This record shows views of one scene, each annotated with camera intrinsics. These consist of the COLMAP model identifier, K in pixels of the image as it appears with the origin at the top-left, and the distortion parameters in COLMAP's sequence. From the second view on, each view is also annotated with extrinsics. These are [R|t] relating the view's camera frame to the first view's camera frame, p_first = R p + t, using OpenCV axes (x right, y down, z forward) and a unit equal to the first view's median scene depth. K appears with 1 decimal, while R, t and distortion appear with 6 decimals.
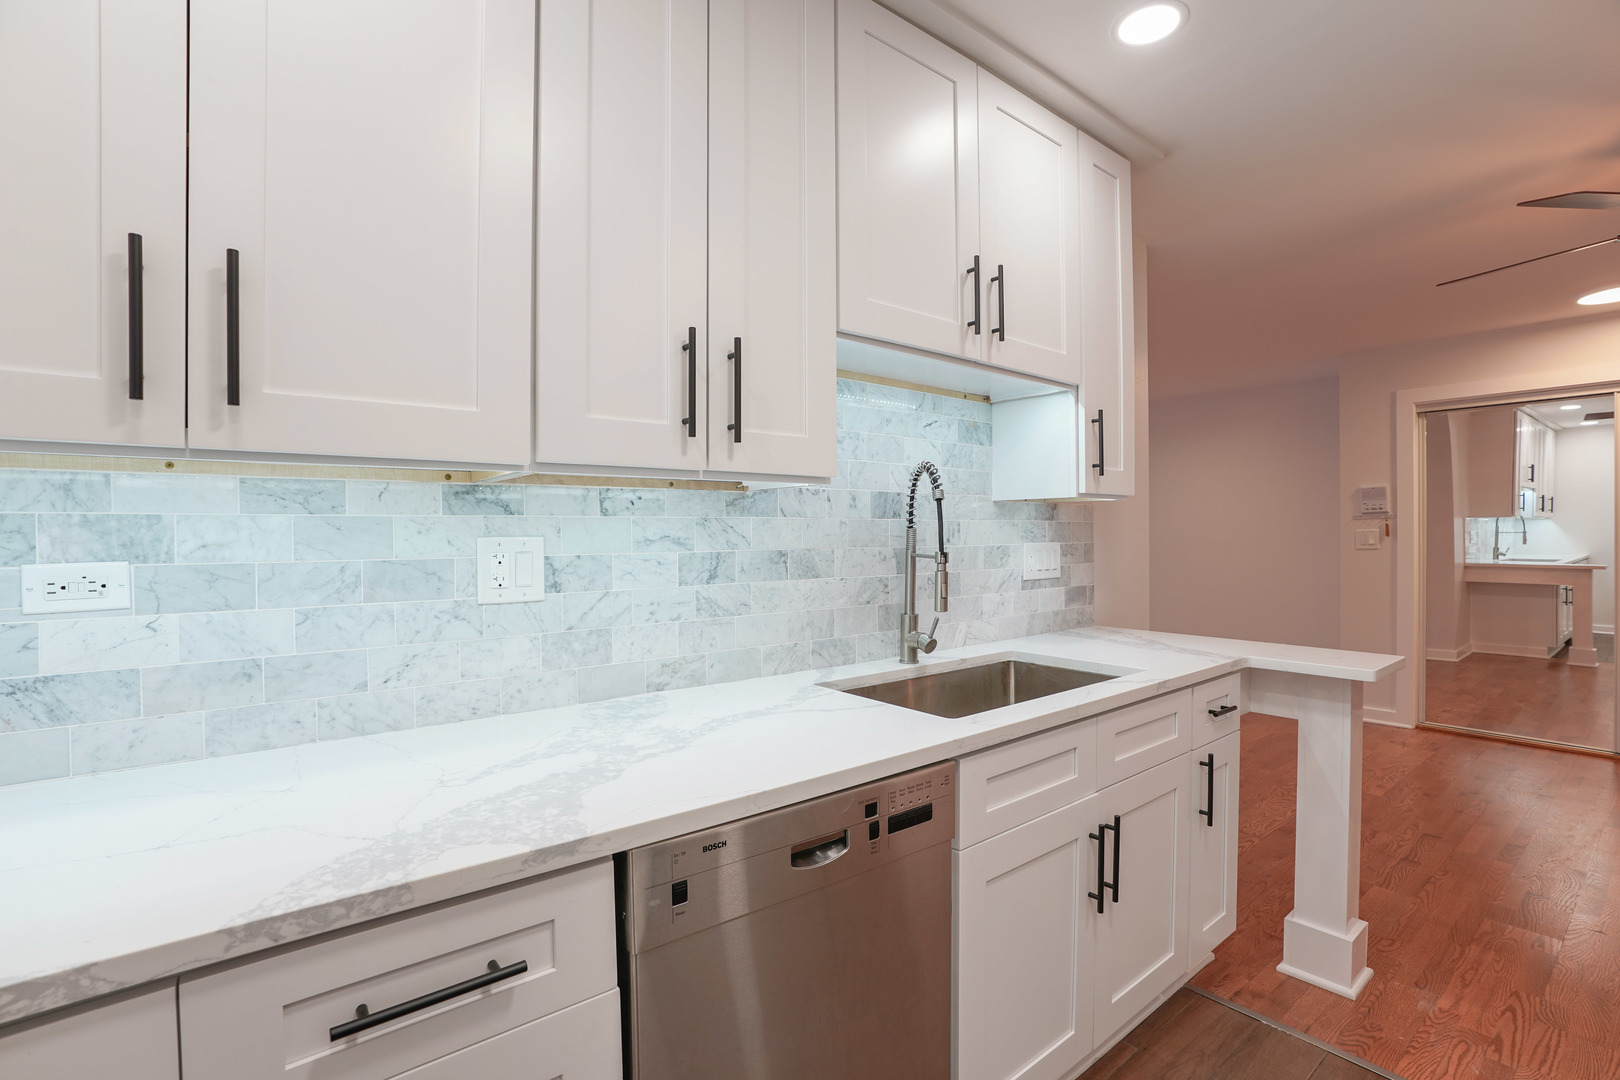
lens RADIAL K [[747.6, 0, 810.0], [0, 747.6, 540.0], [0, 0, 1]] dist [-0.075726, 0.020304]
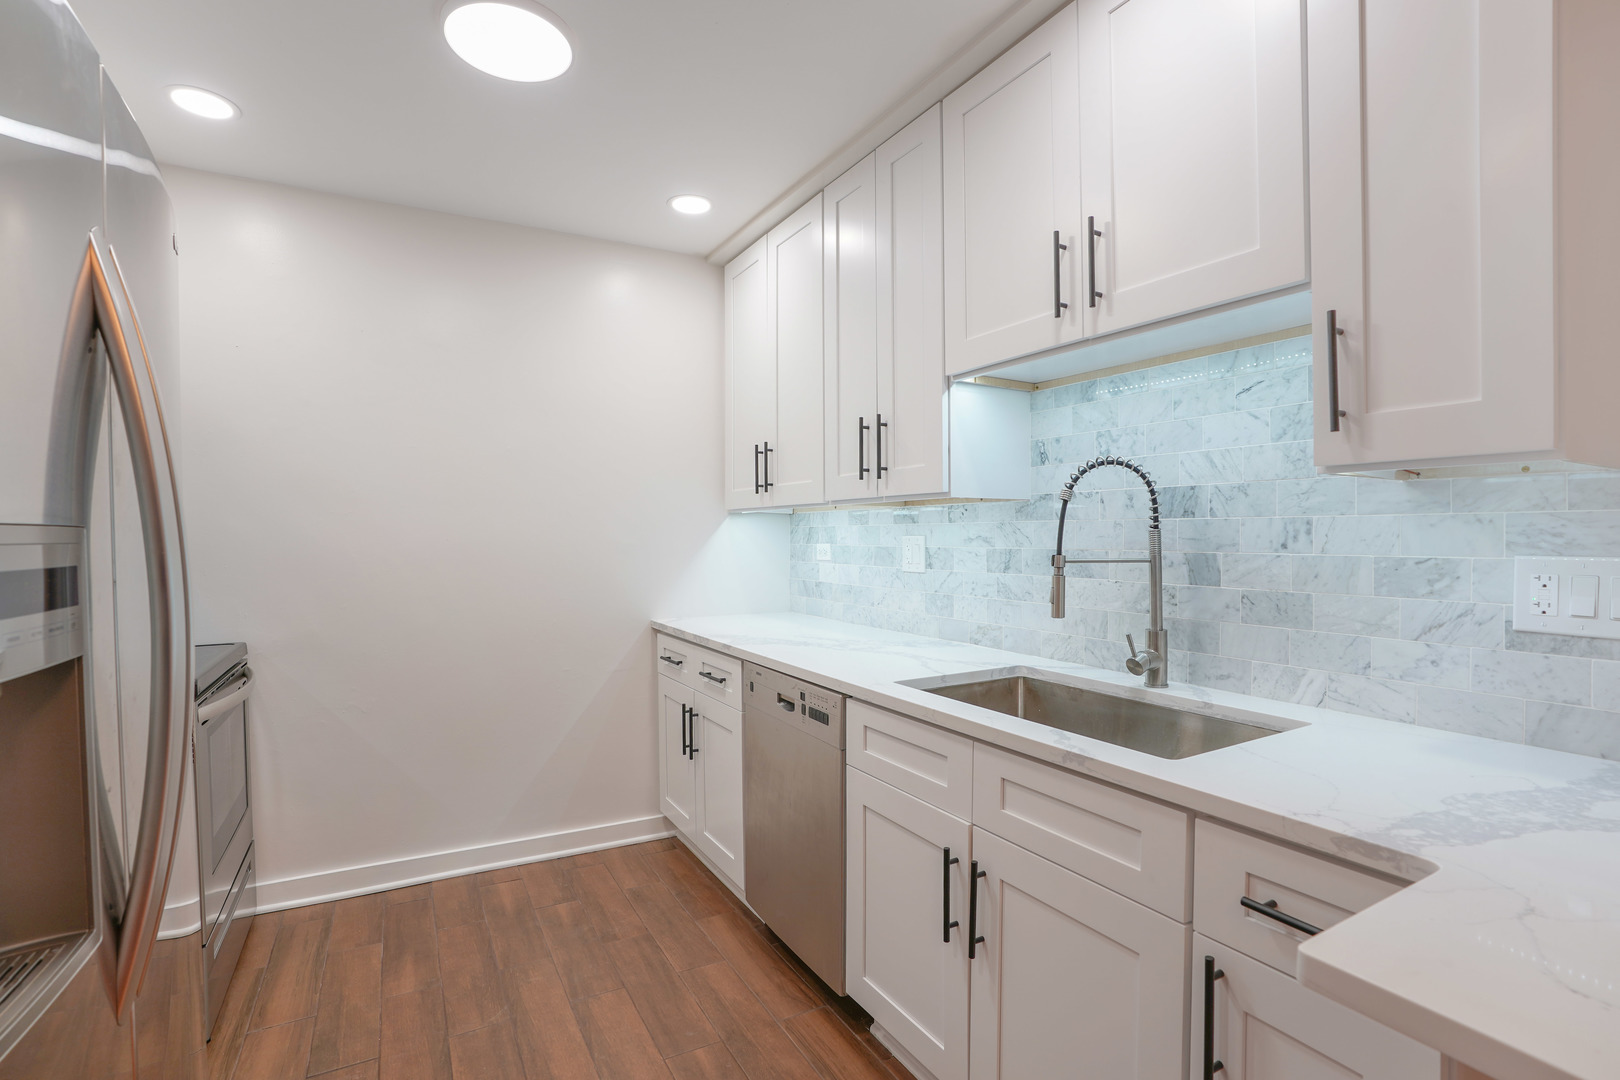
lens RADIAL K [[747.6, 0, 810.0], [0, 747.6, 540.0], [0, 0, 1]] dist [-0.075726, 0.020304]
pose [[-0.154777, 0.011876, -0.987878, 1.230617], [-0.008362, 0.999876, 0.013331, -0.013720], [0.987914, 0.010324, -0.154659, 0.885119]]
